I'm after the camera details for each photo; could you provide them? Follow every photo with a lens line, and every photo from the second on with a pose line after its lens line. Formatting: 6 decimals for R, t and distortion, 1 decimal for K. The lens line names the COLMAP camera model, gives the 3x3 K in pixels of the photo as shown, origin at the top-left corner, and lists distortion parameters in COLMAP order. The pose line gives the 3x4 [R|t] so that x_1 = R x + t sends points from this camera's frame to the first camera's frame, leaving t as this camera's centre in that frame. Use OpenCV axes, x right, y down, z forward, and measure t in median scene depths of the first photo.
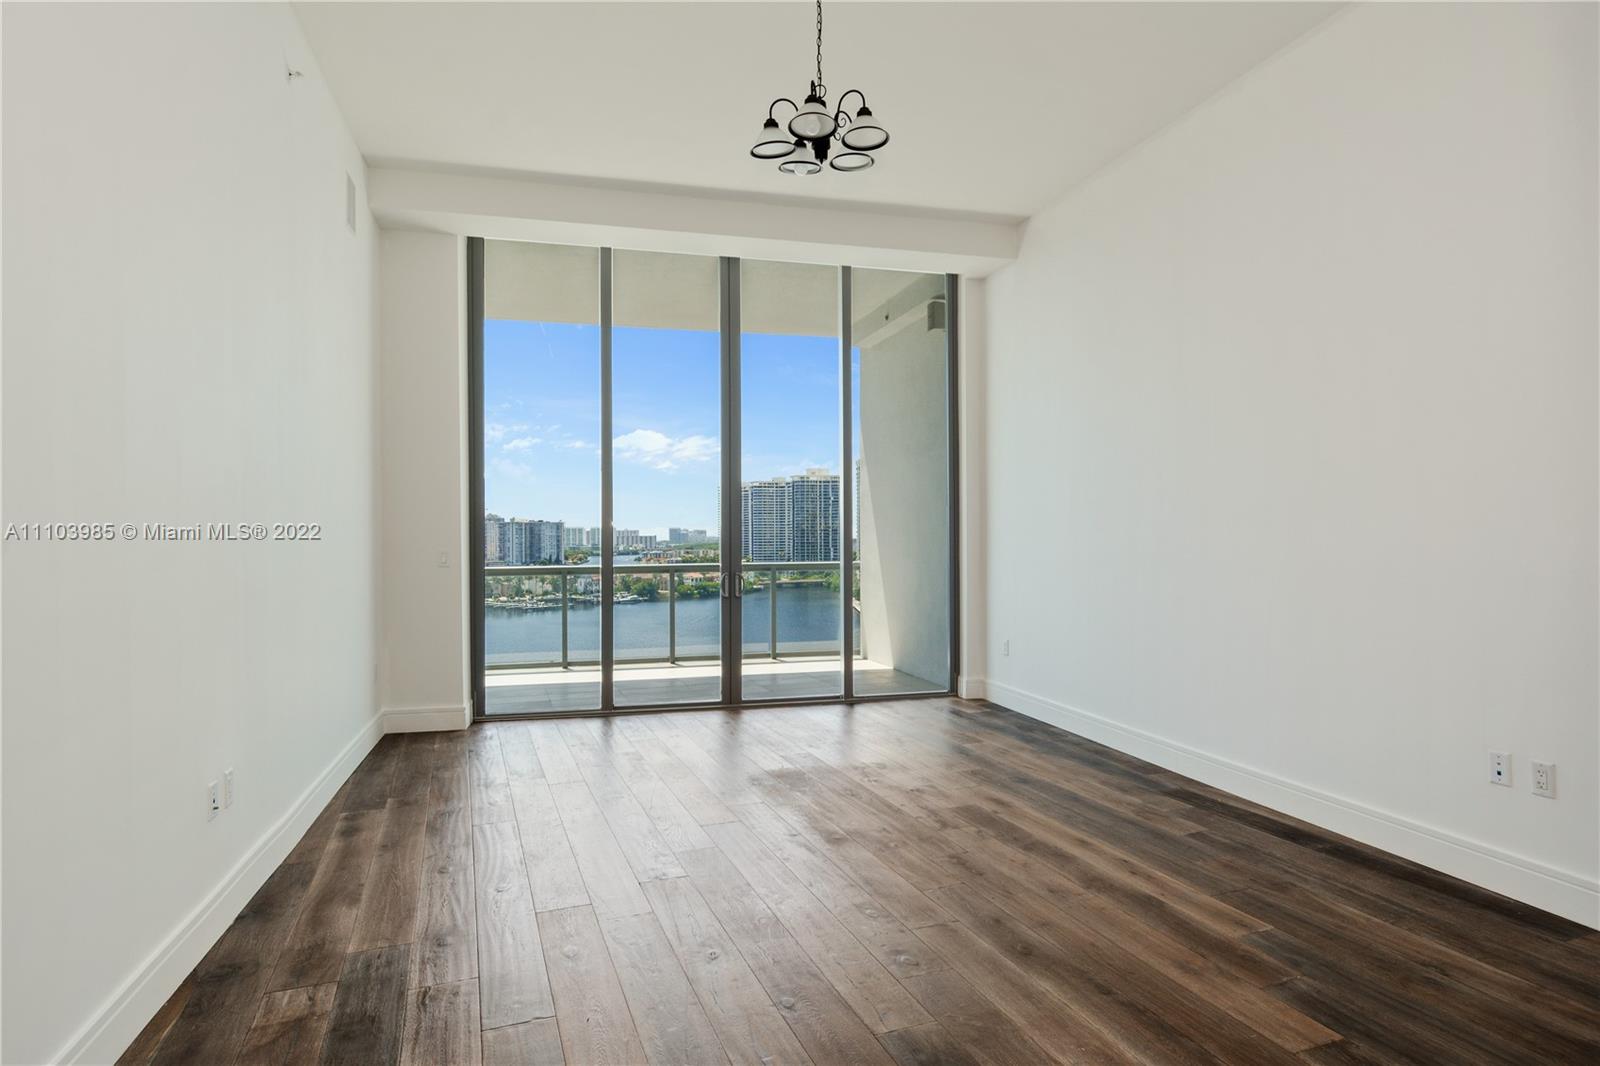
lens RADIAL K [[891.9, 0, 840.1], [0, 891.9, 535.0], [0, 0, 1]] dist [-0.003523, -0.000511]
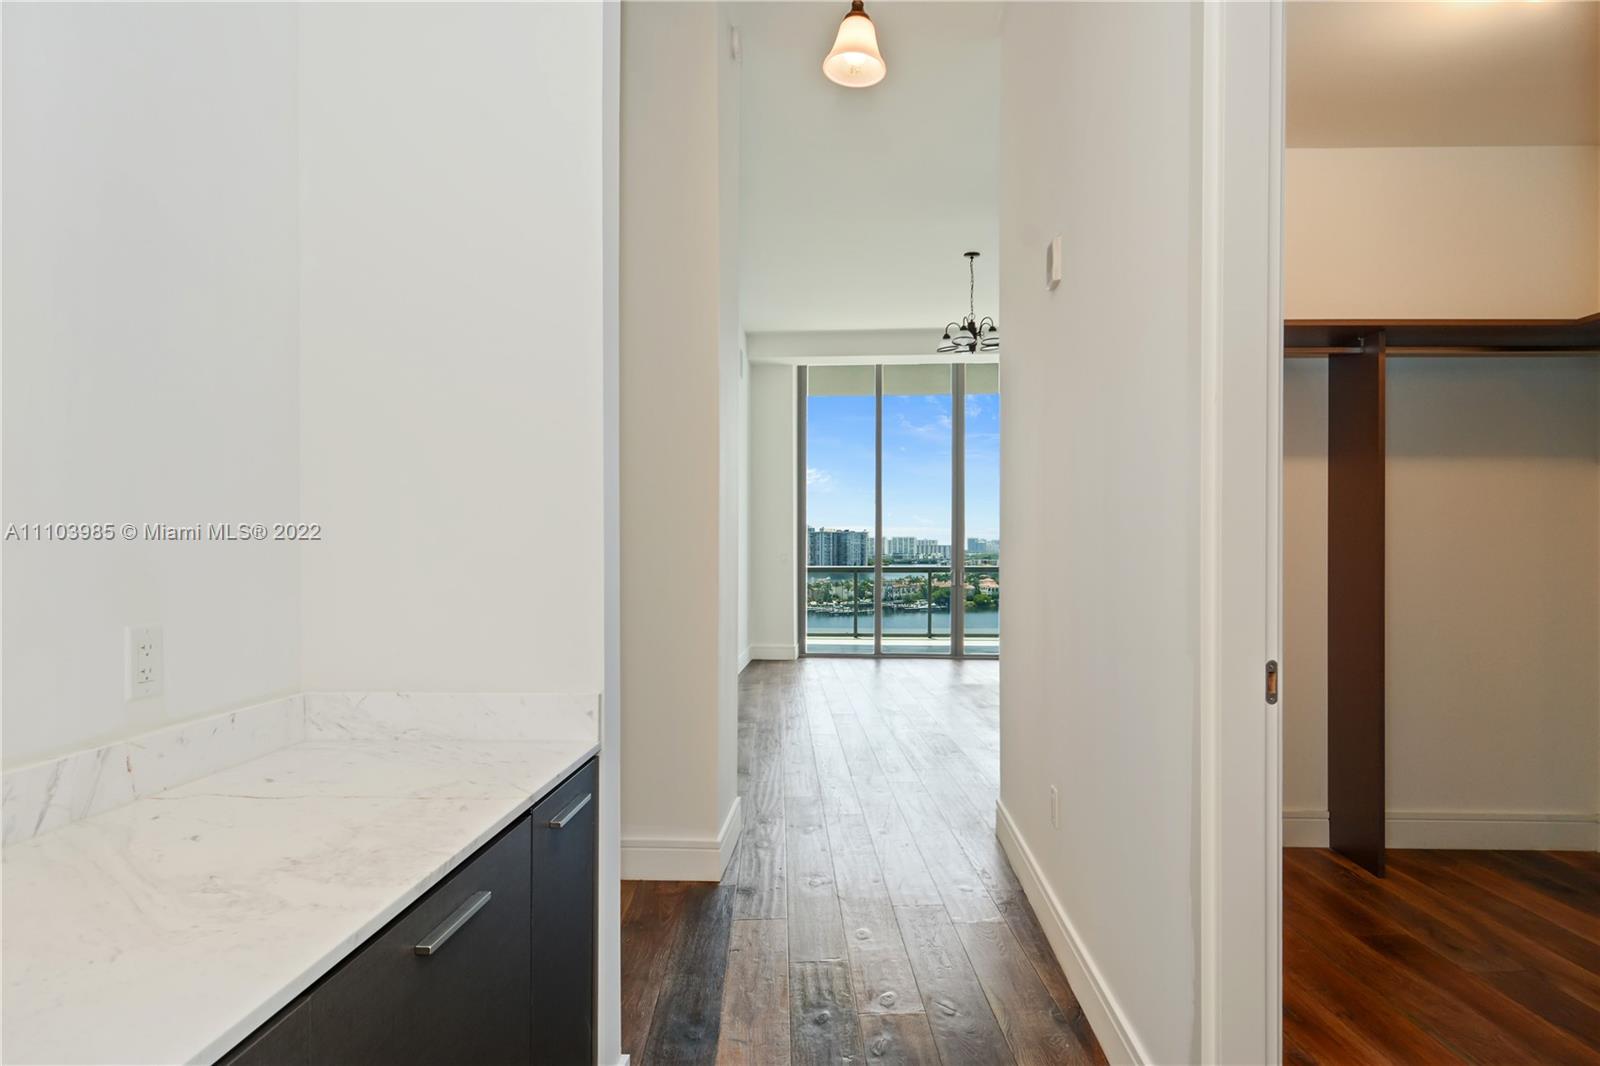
lens RADIAL K [[891.9, 0, 840.1], [0, 891.9, 535.0], [0, 0, 1]] dist [-0.003523, -0.000511]
pose [[0.945548, 0.001534, -0.325479, 0.193573], [-0.005107, 0.999936, -0.010126, 0.001312], [0.325443, 0.011237, 0.945495, -0.529799]]
